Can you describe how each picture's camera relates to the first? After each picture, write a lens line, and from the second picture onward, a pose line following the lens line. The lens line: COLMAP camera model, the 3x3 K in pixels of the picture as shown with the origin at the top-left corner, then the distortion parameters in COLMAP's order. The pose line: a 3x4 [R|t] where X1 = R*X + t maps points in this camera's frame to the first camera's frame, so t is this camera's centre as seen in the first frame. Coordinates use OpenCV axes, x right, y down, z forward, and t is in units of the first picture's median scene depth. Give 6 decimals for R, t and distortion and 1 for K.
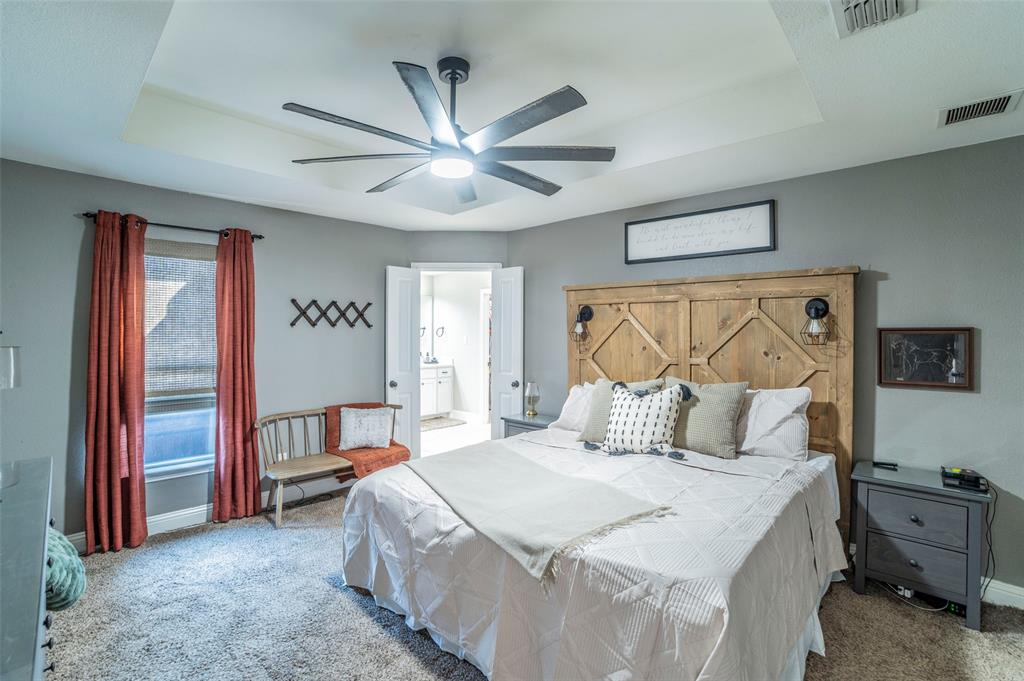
lens RADIAL K [[465.2, 0, 513.8], [0, 465.2, 332.7], [0, 0, 1]] dist [-0.106730, 0.043776]
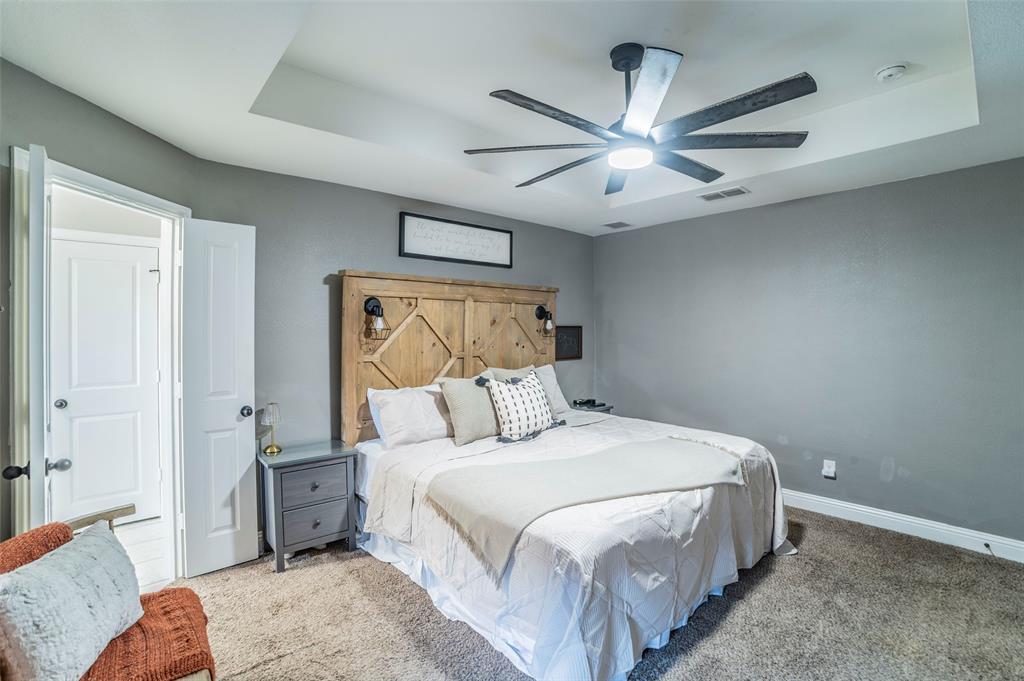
lens RADIAL K [[465.2, 0, 513.8], [0, 465.2, 332.7], [0, 0, 1]] dist [-0.106730, 0.043776]
pose [[0.104249, -0.010176, 0.994499, -0.754611], [0.001405, 0.999948, 0.010085, -0.002426], [-0.994550, 0.000346, 0.104258, 0.774309]]
